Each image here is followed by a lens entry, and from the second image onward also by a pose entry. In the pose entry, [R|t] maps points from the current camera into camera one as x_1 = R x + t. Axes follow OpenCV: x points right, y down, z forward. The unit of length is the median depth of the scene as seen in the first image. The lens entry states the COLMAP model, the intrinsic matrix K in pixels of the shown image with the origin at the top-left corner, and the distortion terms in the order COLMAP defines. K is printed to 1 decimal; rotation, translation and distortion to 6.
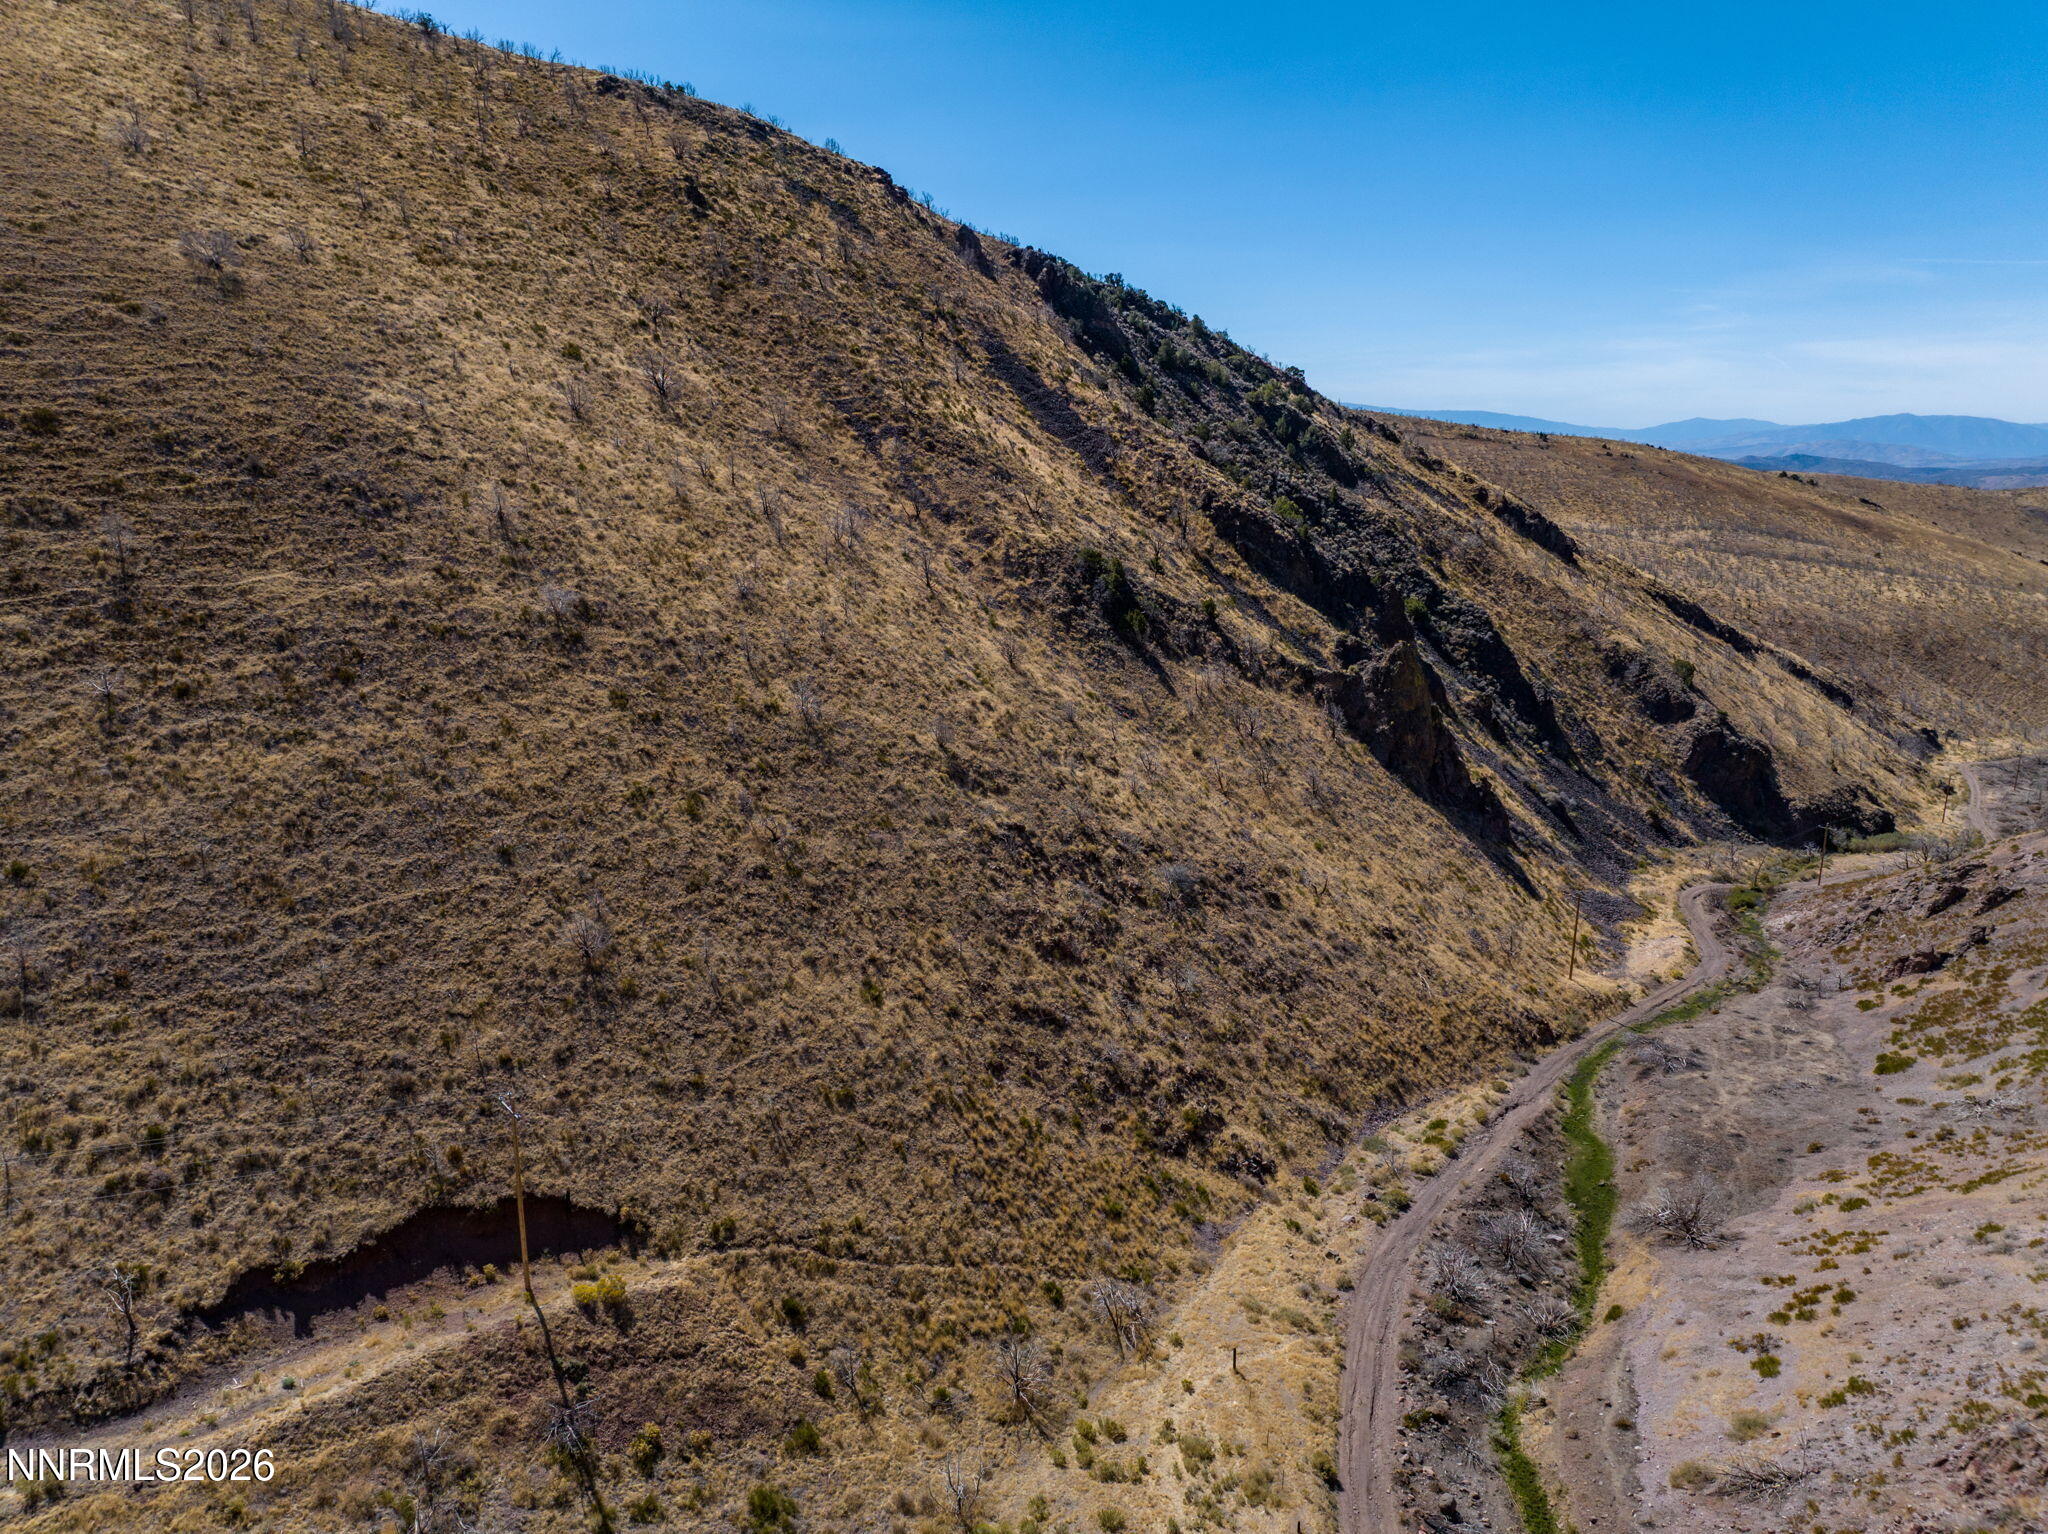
lens RADIAL K [[1460.1, 0, 1024.0], [0, 1460.1, 767.0], [0, 0, 1]] dist [-0.015473, -0.040955]
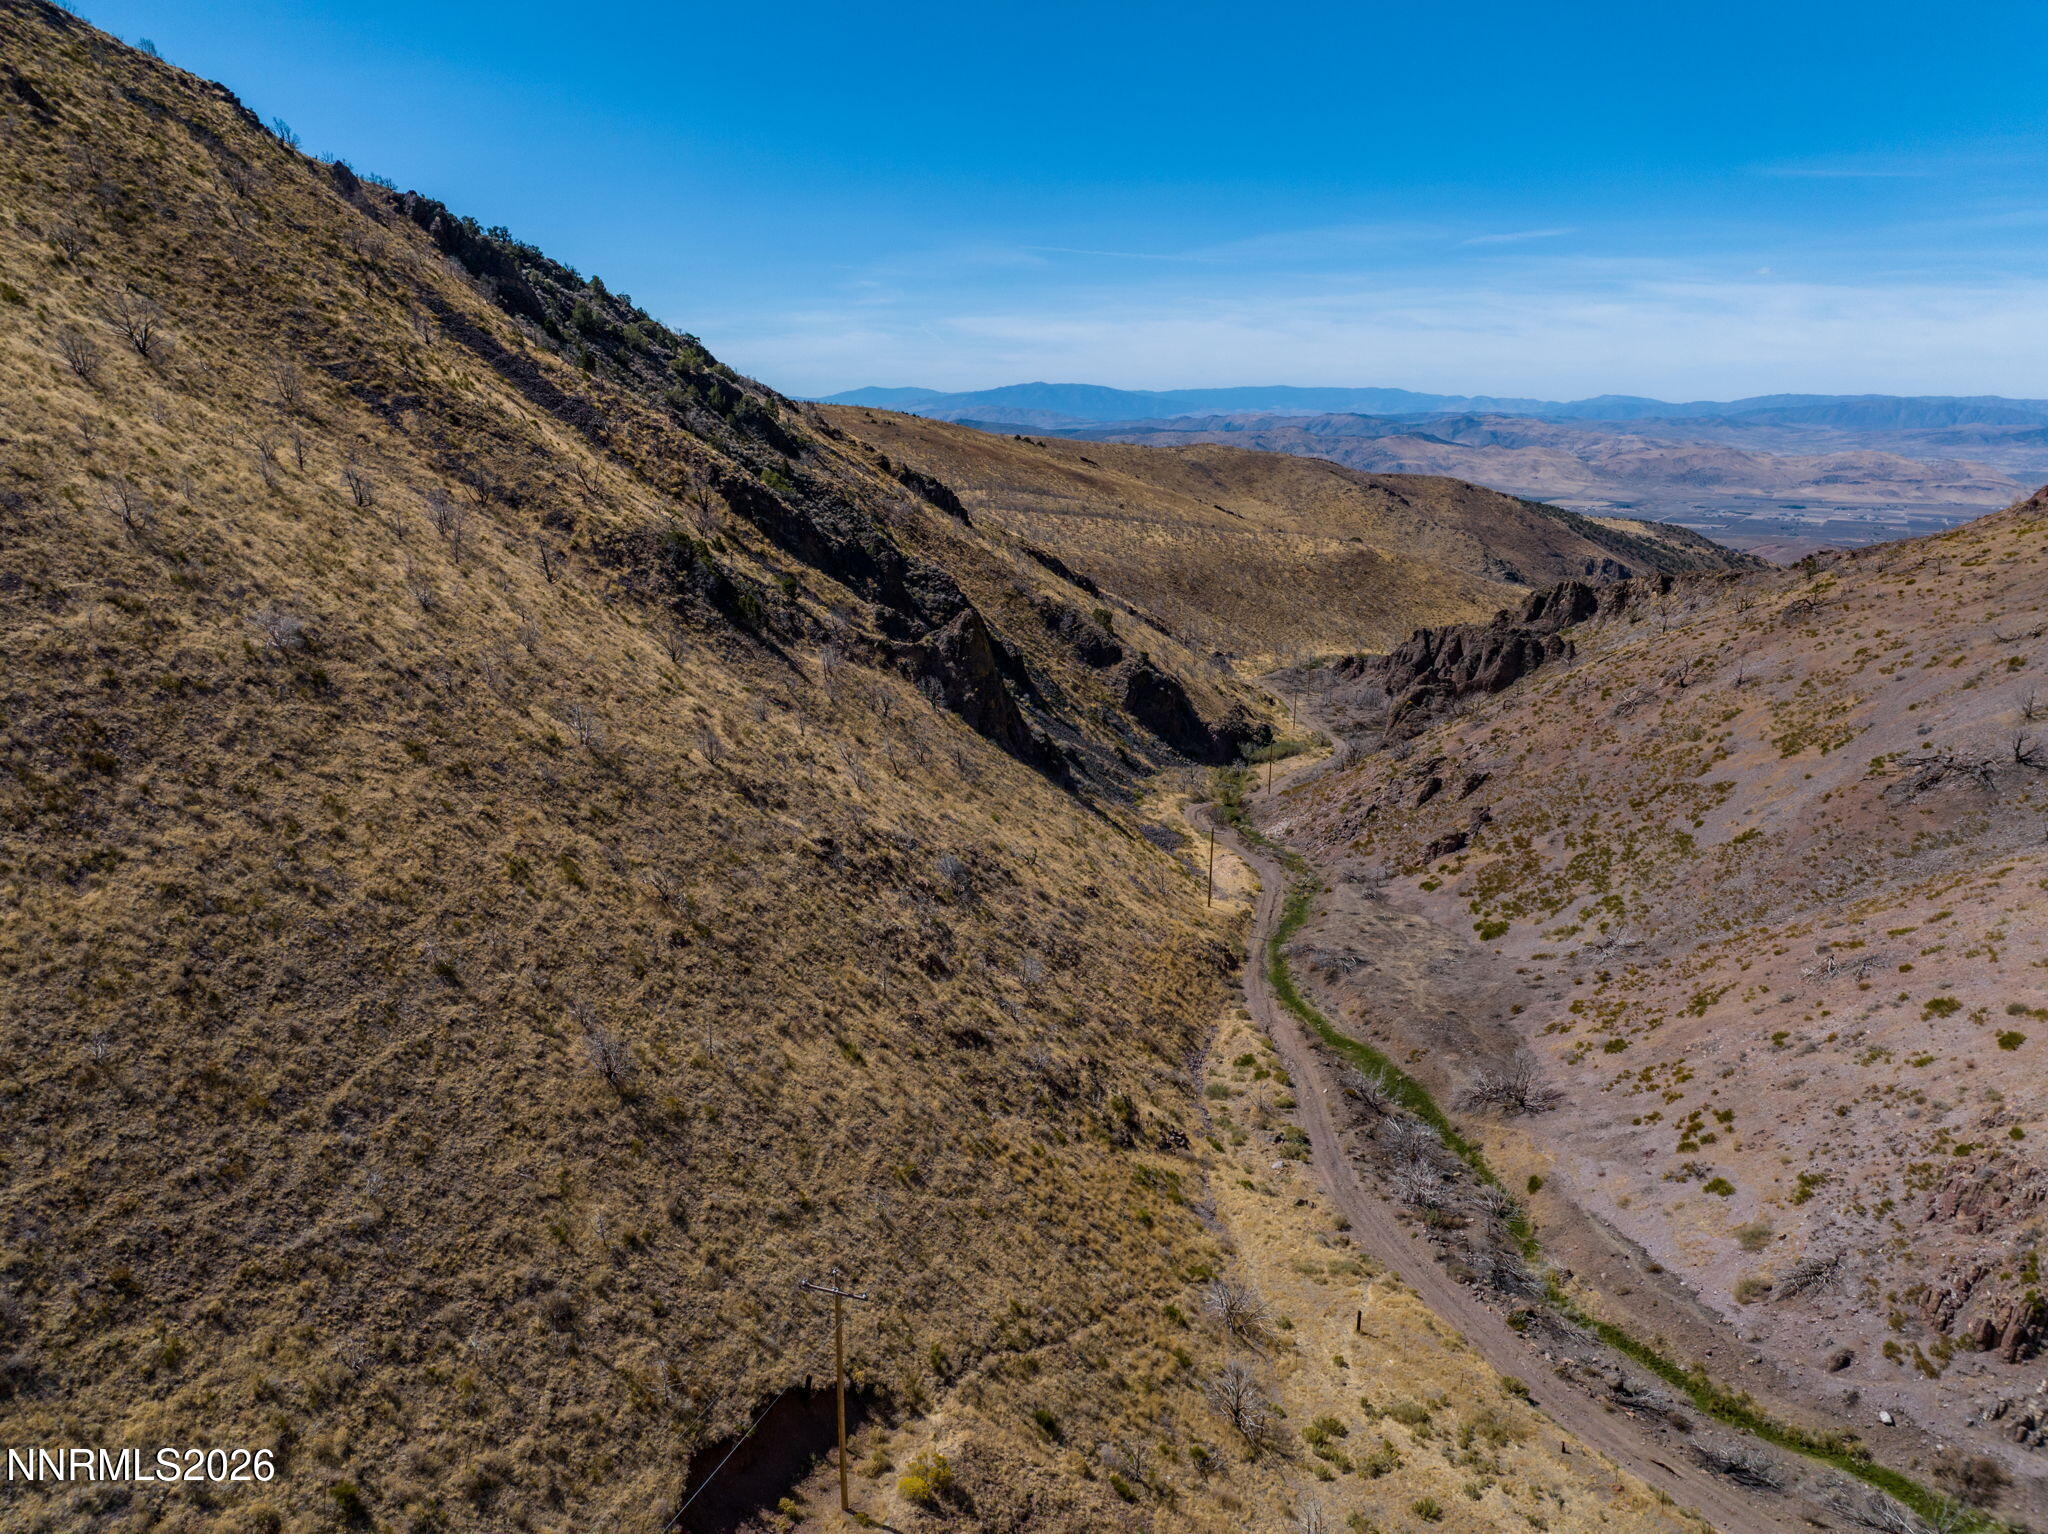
lens RADIAL K [[1458.4, 0, 1038.0], [0, 1458.4, 765.4], [0, 0, 1]] dist [-0.055177, 0.028514]
pose [[0.855493, -0.122698, 0.503068, -0.233468], [0.112609, 0.992353, 0.050538, -0.025036], [-0.505422, 0.013415, 0.862768, 0.109292]]
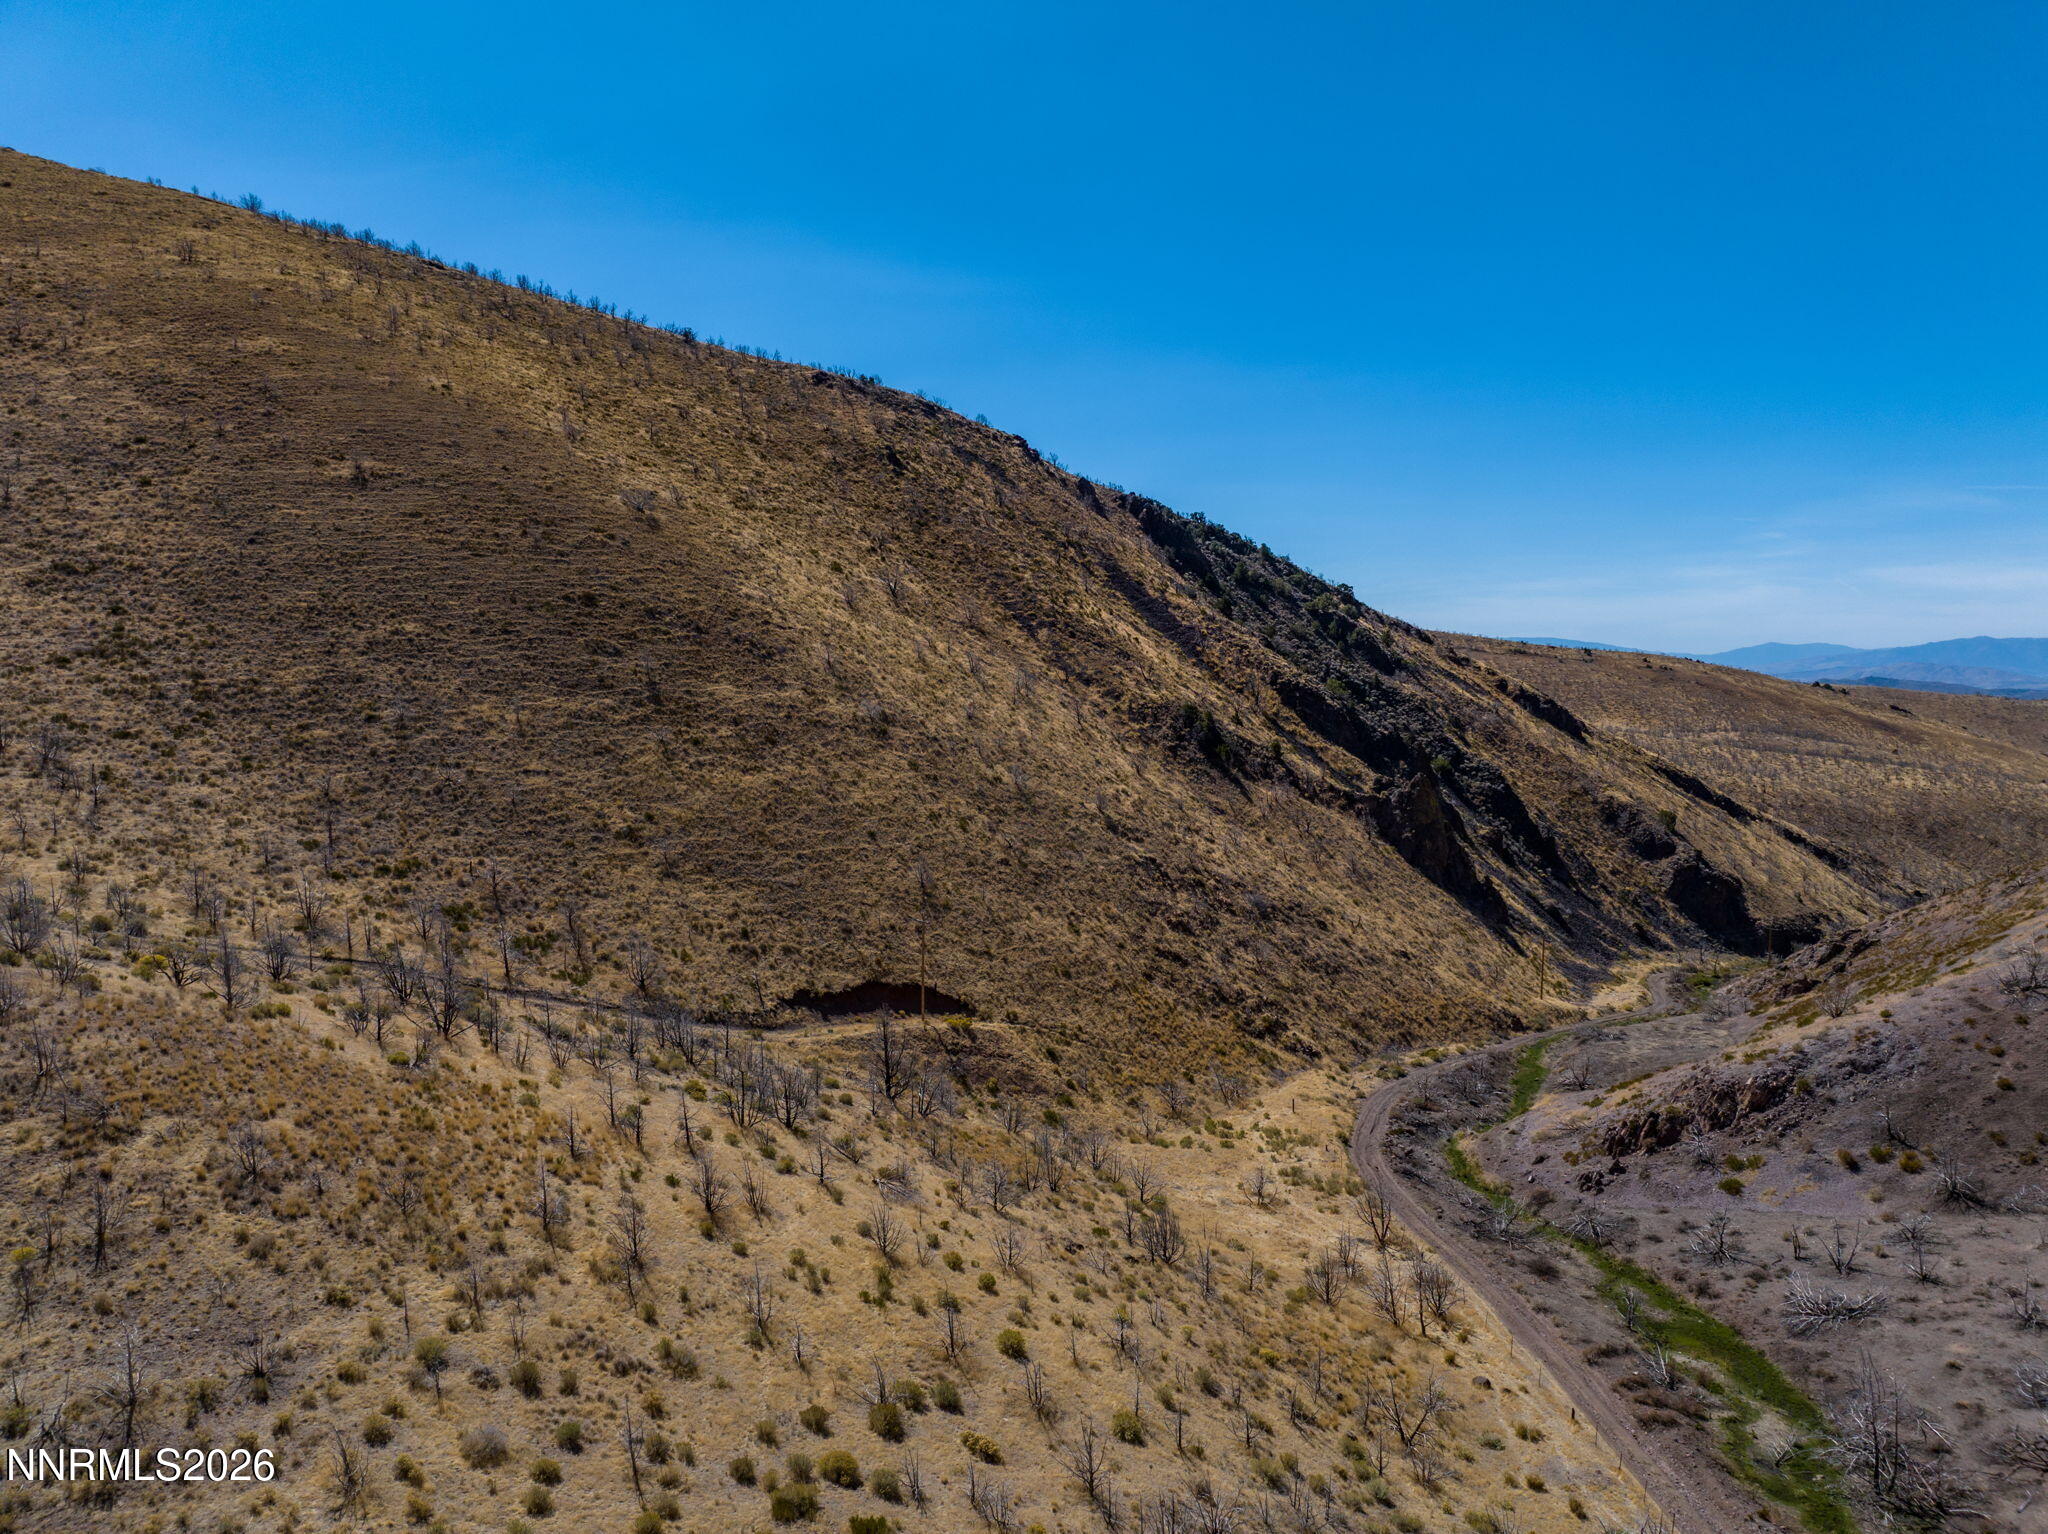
lens RADIAL K [[1476.3, 0, 1024.0], [0, 1476.3, 767.0], [0, 0, 1]] dist [-0.000510, -0.063403]
pose [[0.998827, 0.001106, -0.048414, -0.044095], [-0.008554, 0.988047, -0.153914, 0.128785], [0.047665, 0.154147, 0.986897, -0.391517]]
